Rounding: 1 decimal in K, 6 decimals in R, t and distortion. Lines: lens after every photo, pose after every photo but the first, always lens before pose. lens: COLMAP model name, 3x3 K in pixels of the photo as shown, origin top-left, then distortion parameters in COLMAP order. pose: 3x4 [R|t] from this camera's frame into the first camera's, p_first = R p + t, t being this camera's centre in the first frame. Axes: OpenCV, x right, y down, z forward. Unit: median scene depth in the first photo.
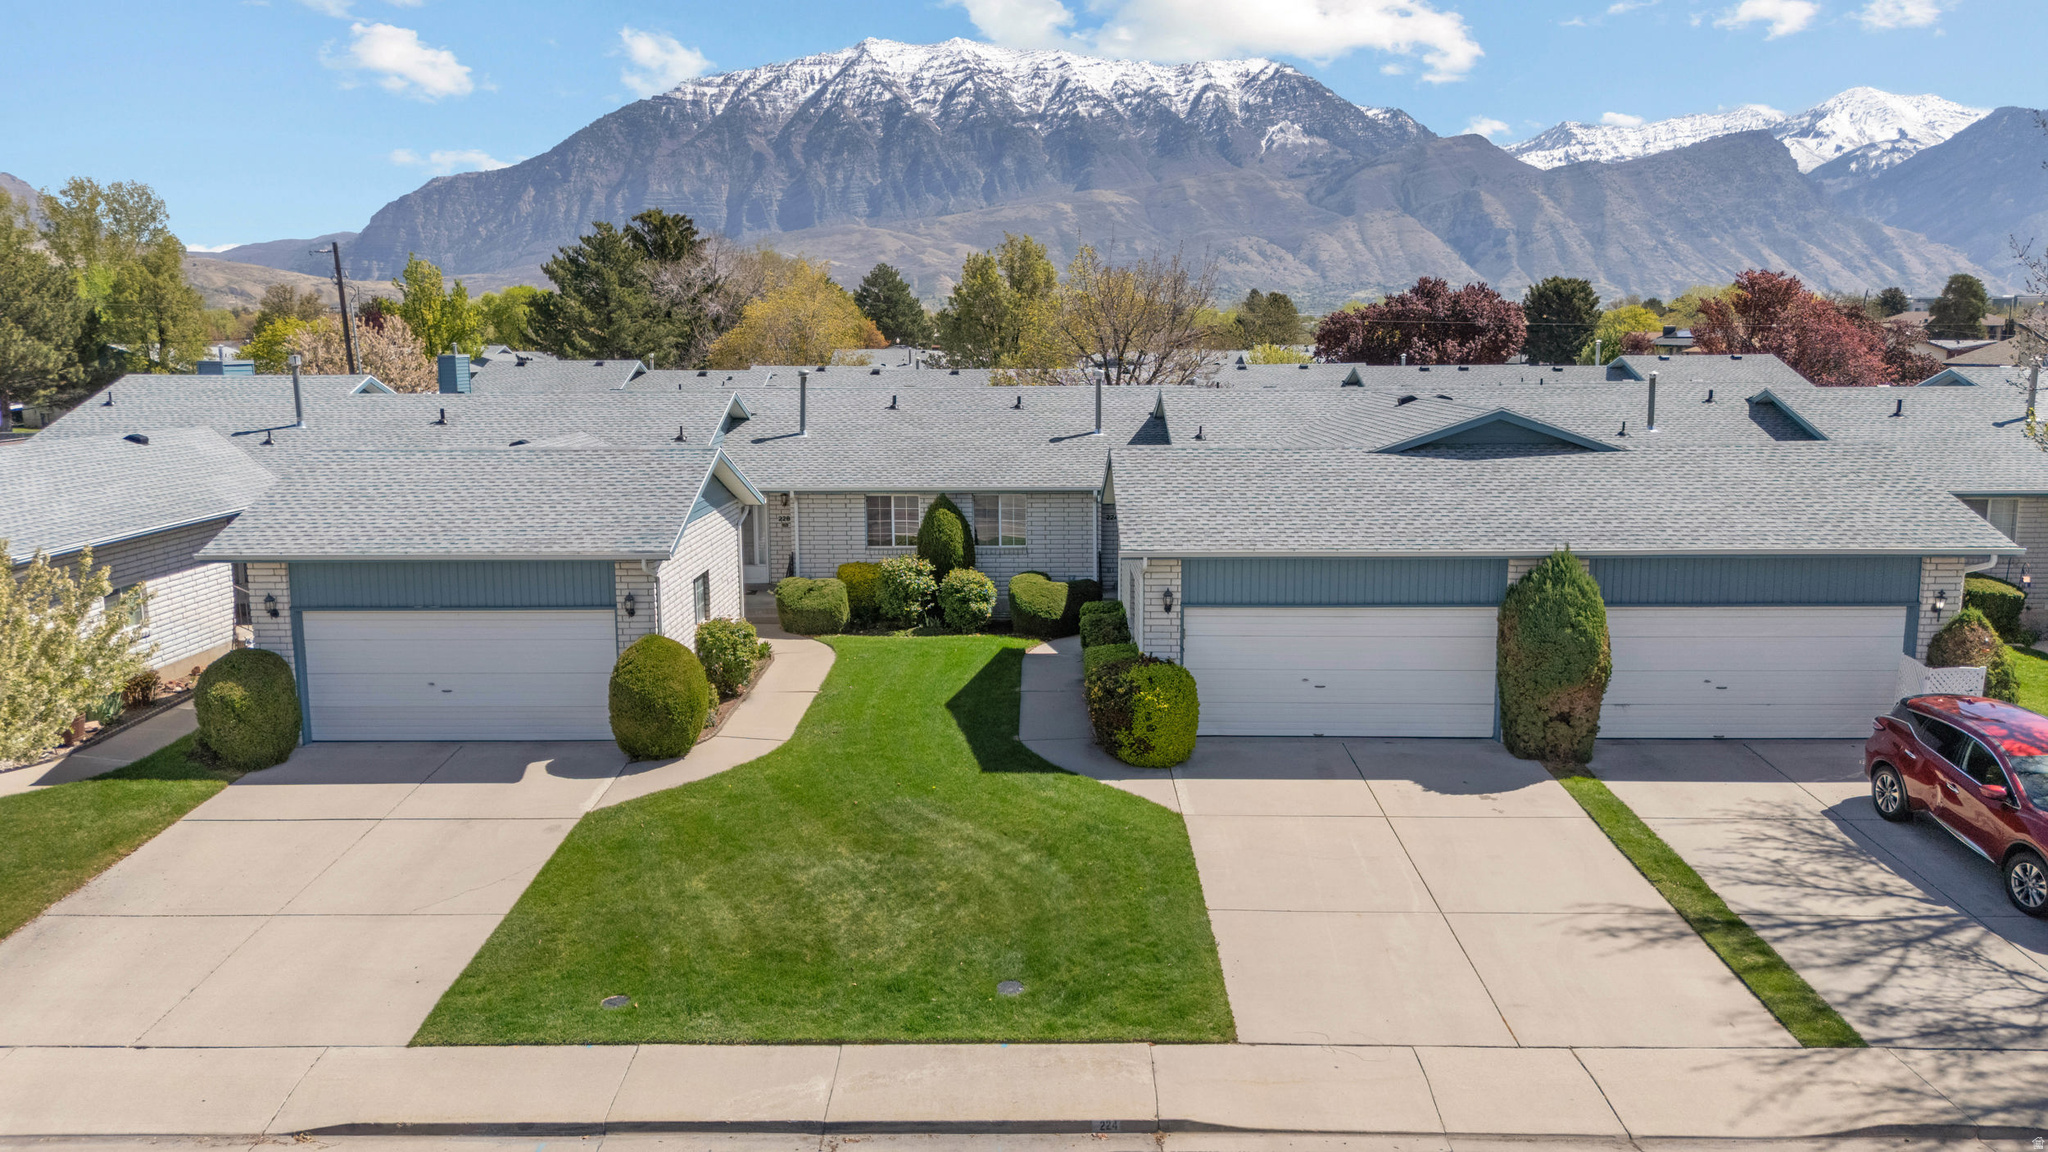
lens RADIAL K [[1515.0, 0, 1027.1], [0, 1515.0, 565.6], [0, 0, 1]] dist [0.073968, -0.069436]
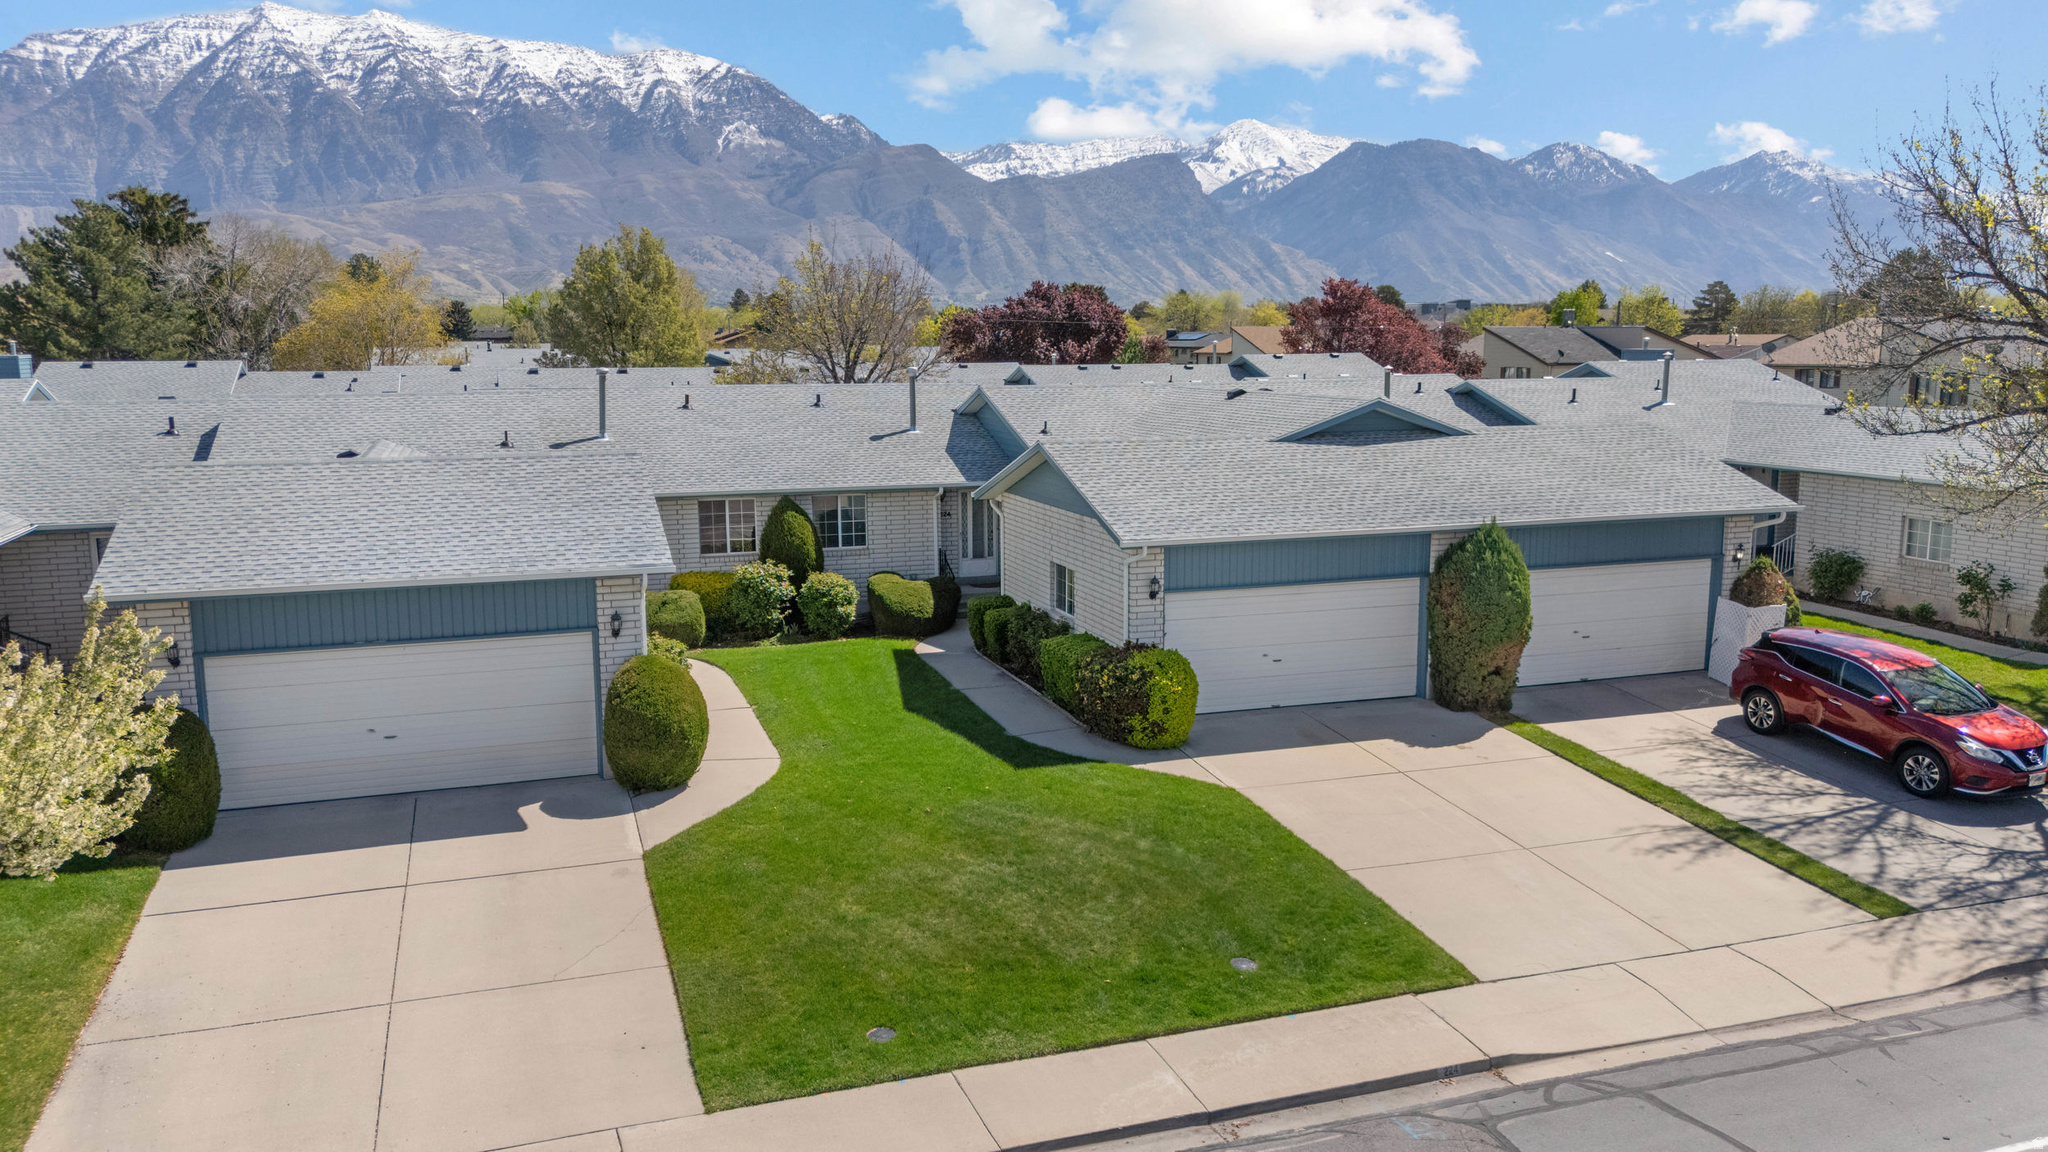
lens RADIAL K [[1515.0, 0, 1027.1], [0, 1515.0, 565.6], [0, 0, 1]] dist [0.073968, -0.069436]
pose [[0.941834, -0.050083, 0.332325, -0.369760], [0.050287, 0.998703, 0.007992, -0.005059], [-0.332294, 0.009185, 0.943131, 0.060747]]
